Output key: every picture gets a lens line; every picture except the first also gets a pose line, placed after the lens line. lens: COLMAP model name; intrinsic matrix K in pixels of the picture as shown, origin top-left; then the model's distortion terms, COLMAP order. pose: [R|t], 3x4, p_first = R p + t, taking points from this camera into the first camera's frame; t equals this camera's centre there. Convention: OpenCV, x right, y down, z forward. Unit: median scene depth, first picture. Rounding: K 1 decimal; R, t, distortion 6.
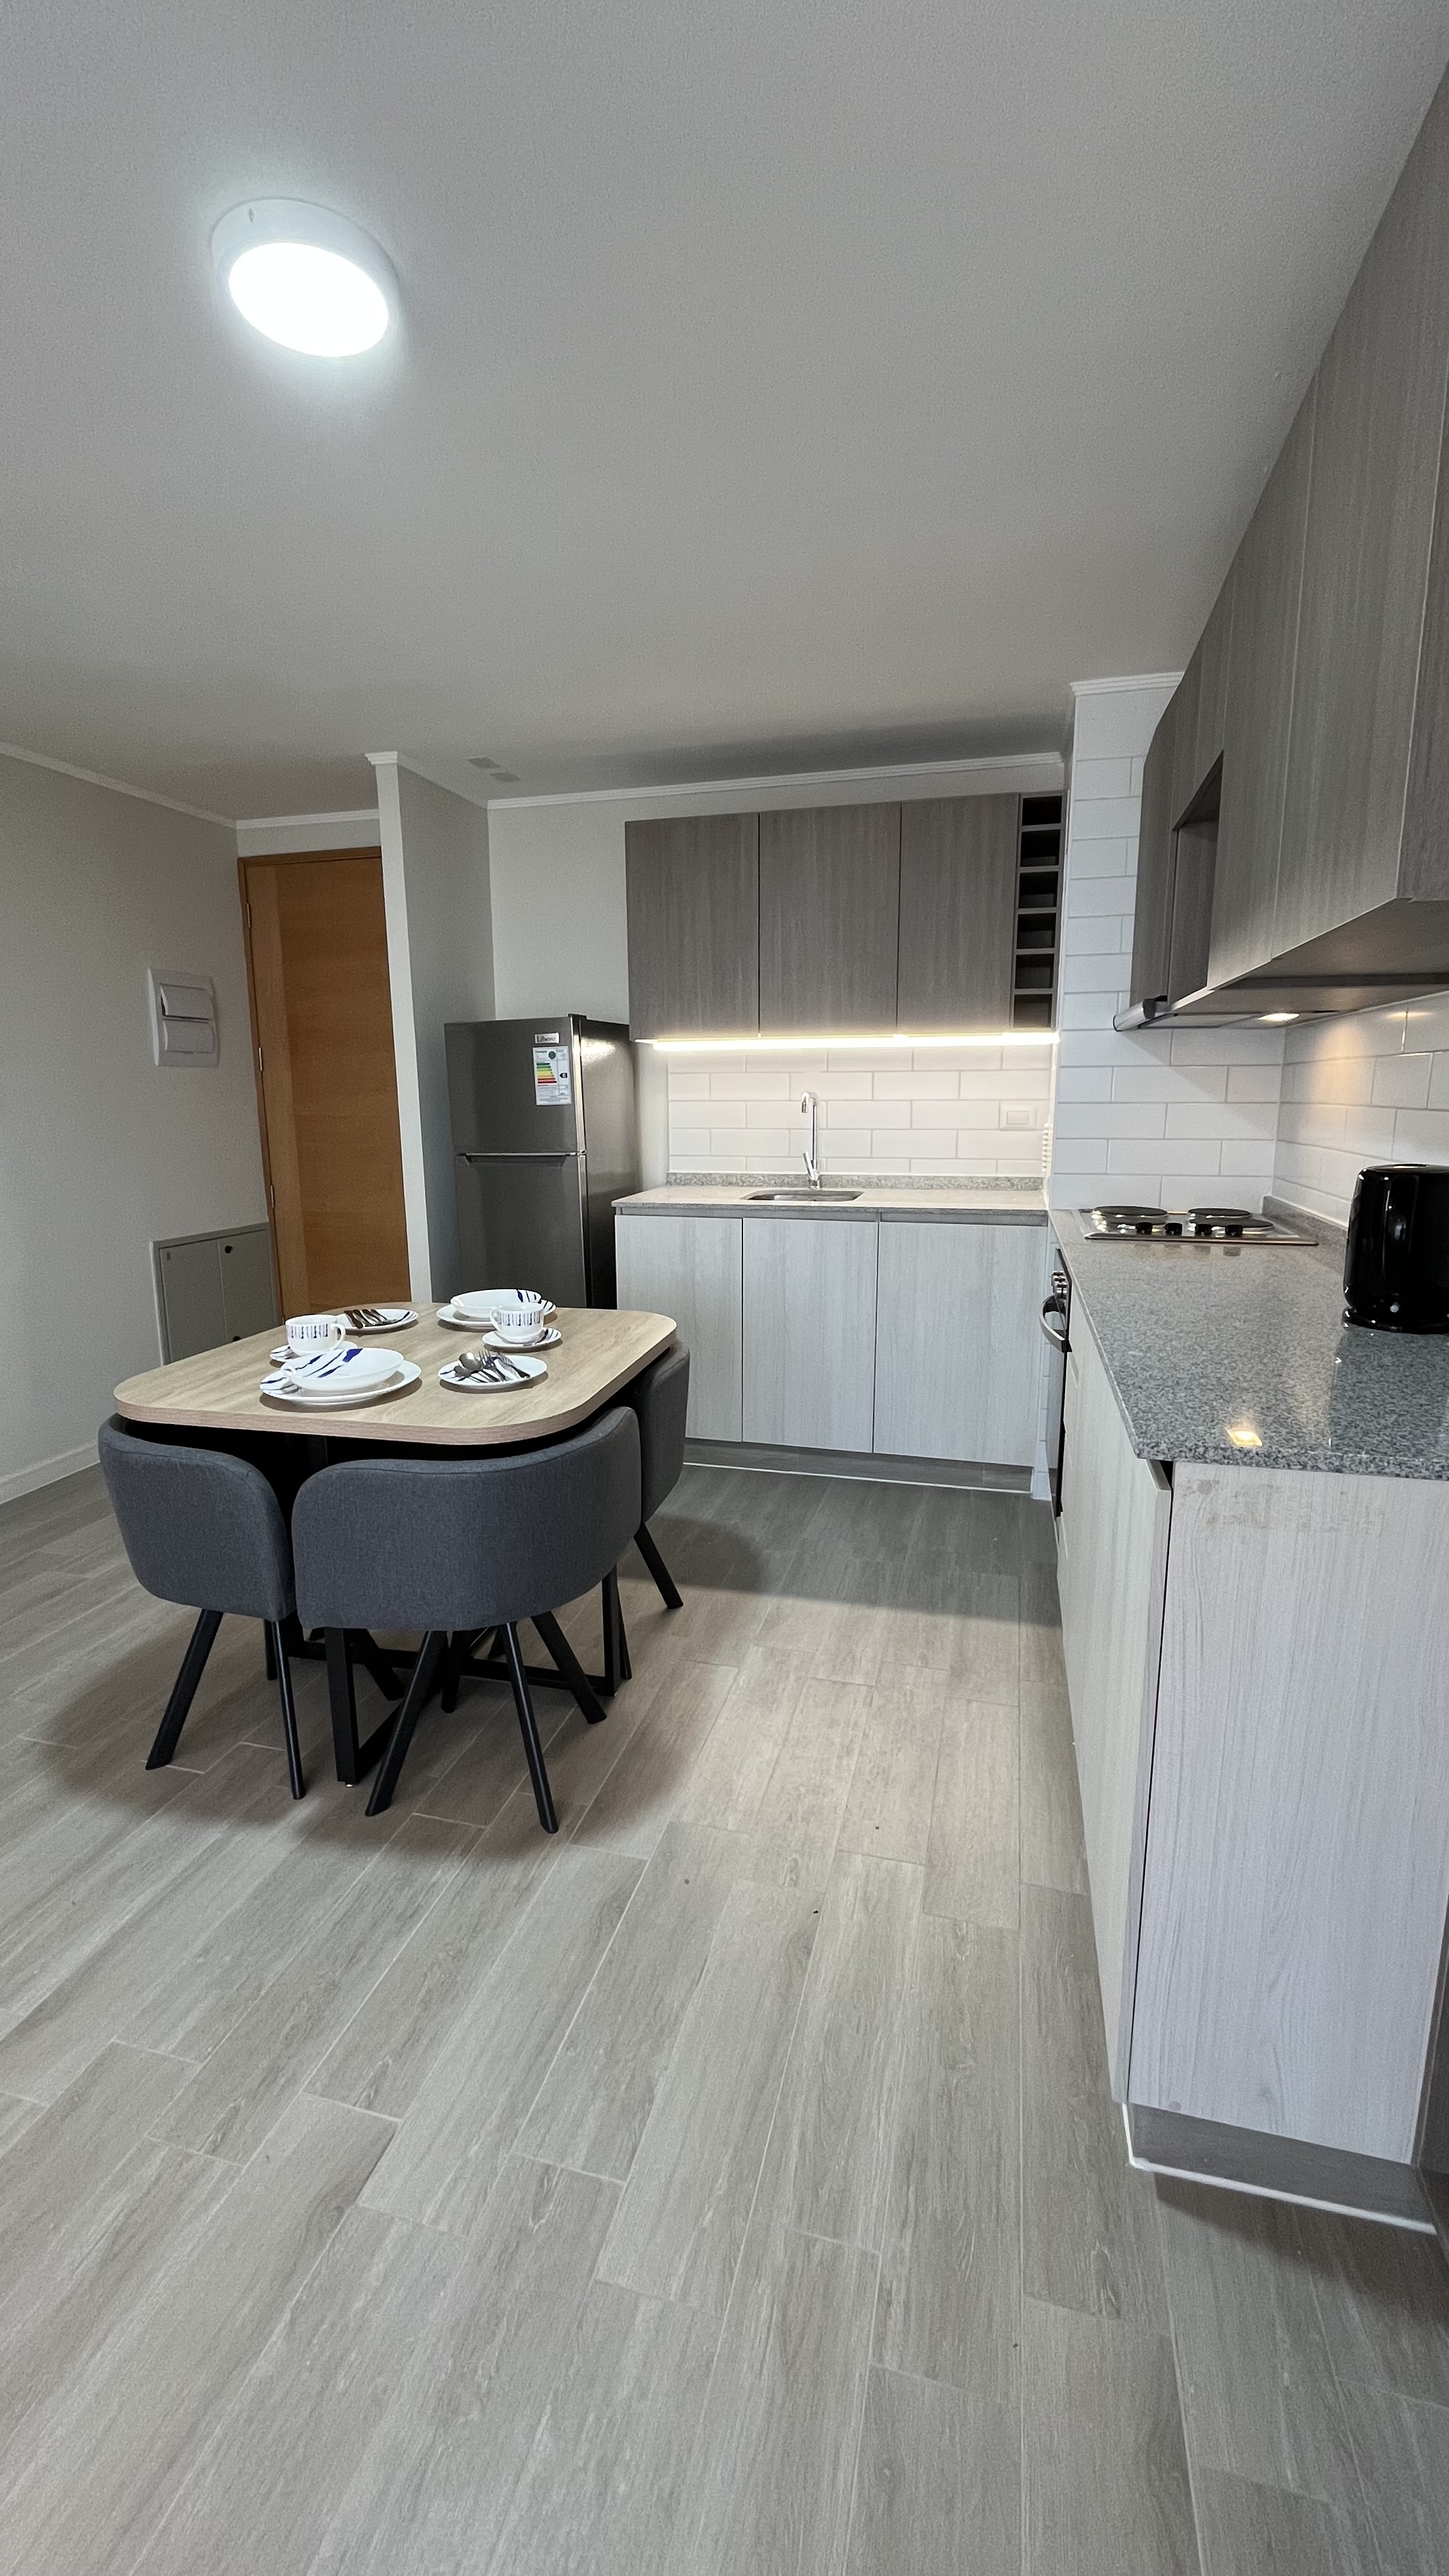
lens RADIAL K [[1035.8, 0, 726.2], [0, 1035.8, 1278.7], [0, 0, 1]] dist [-0.003908, 0.001143]
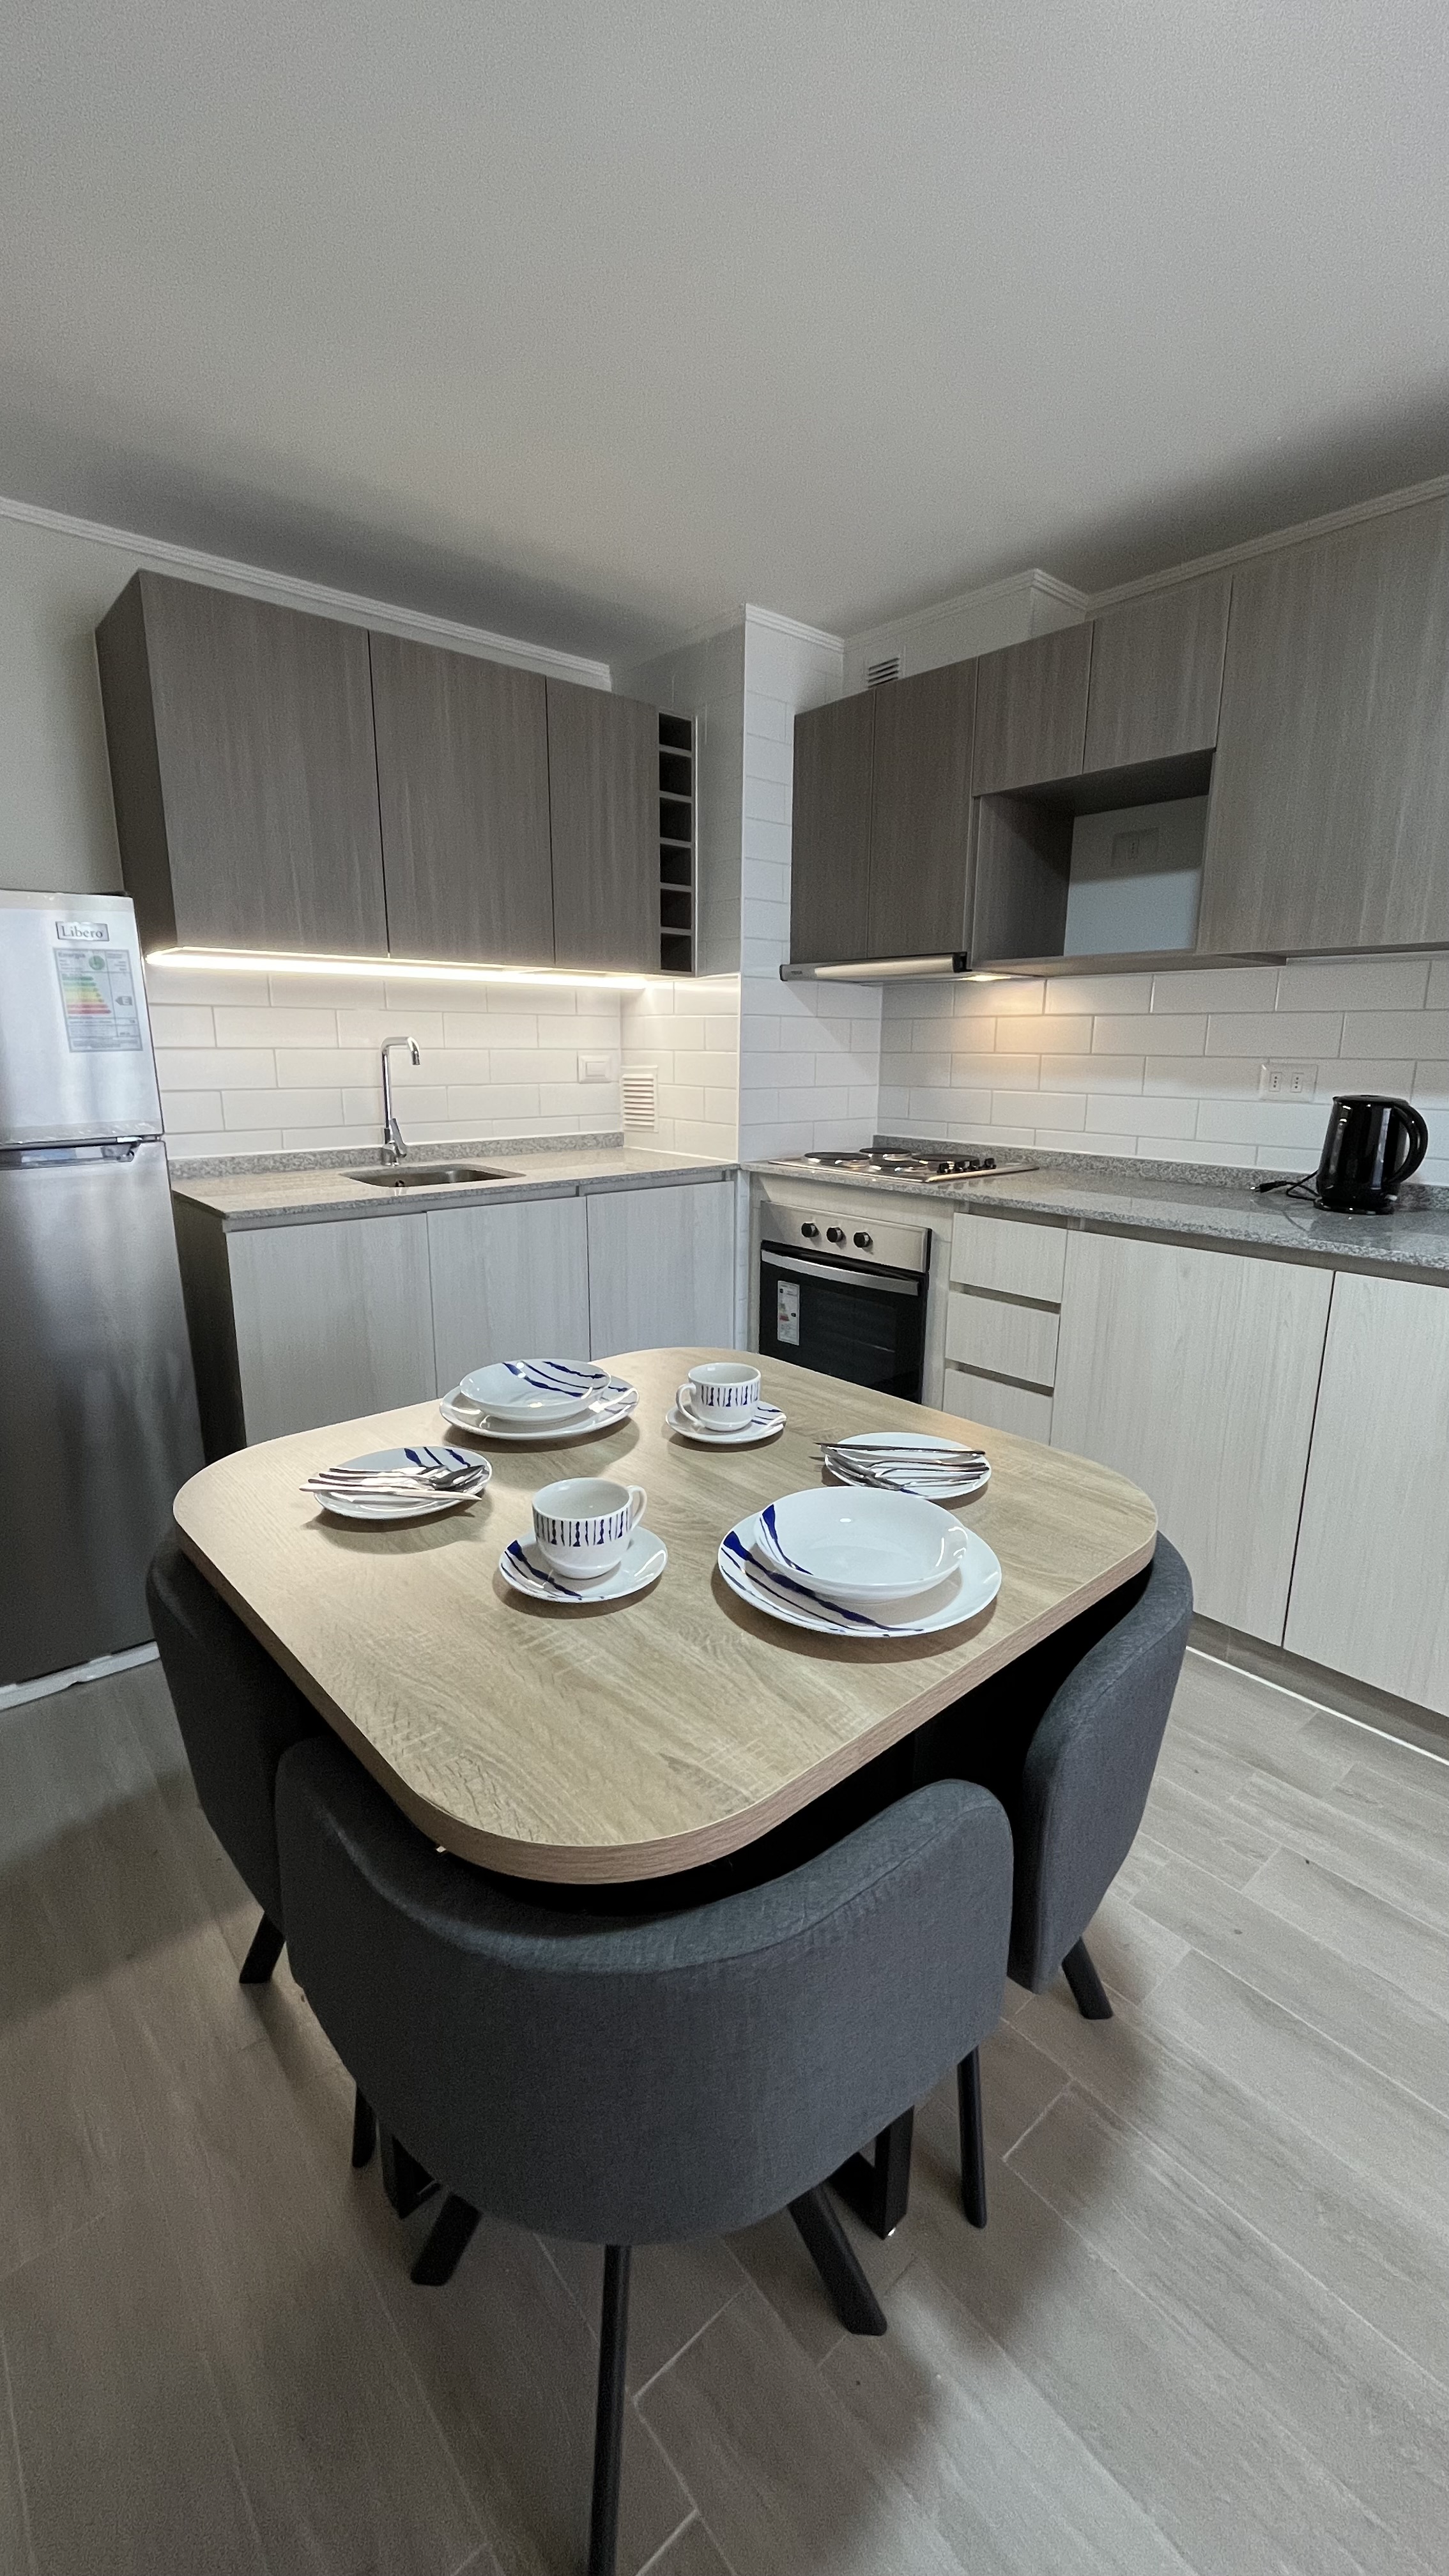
lens RADIAL K [[1035.8, 0, 728.7], [0, 1035.8, 1279.7], [0, 0, 1]] dist [-0.003908, 0.001143]
pose [[0.565037, -0.174406, 0.806421, -0.547847], [0.138211, 0.983600, 0.115884, -0.080251], [-0.813407, 0.045977, 0.579875, 0.493031]]
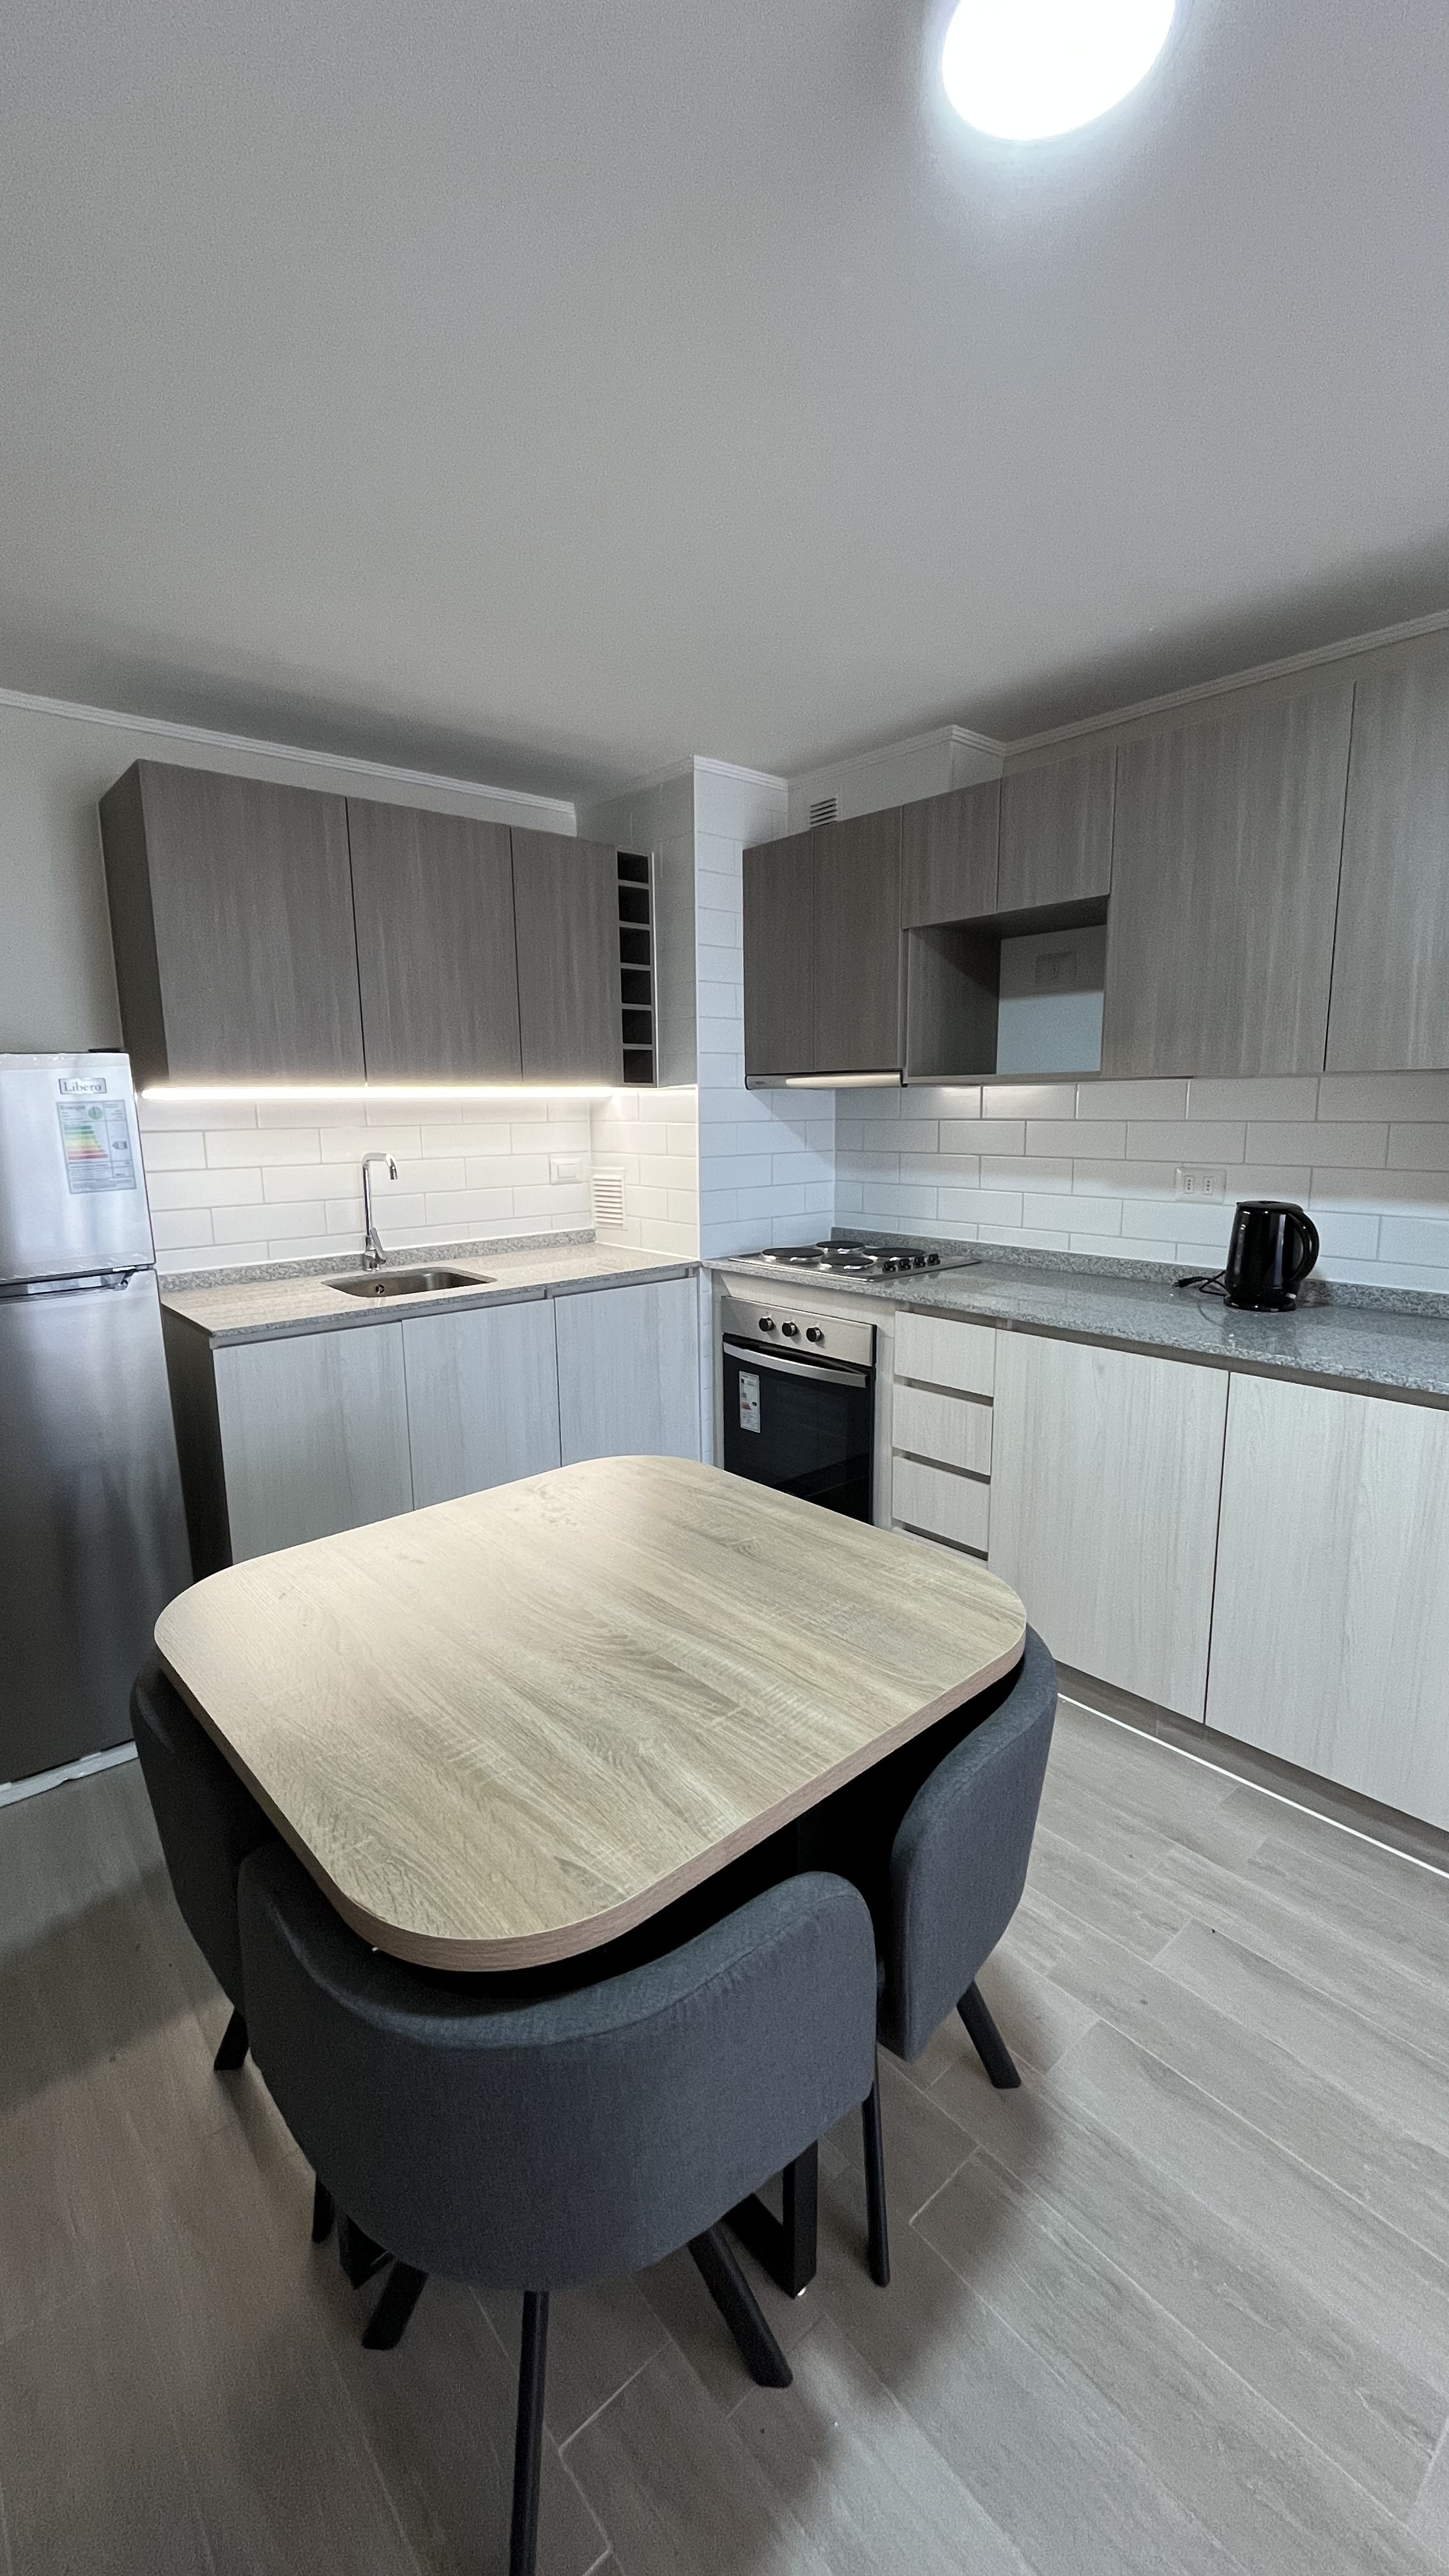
lens RADIAL K [[1035.8, 0, 729.0], [0, 1035.8, 1278.9], [0, 0, 1]] dist [-0.003908, 0.001143]
pose [[0.561375, -0.140714, 0.815510, -0.568608], [0.157418, 0.985603, 0.061701, -0.118546], [-0.812451, 0.093739, 0.575444, 0.423175]]
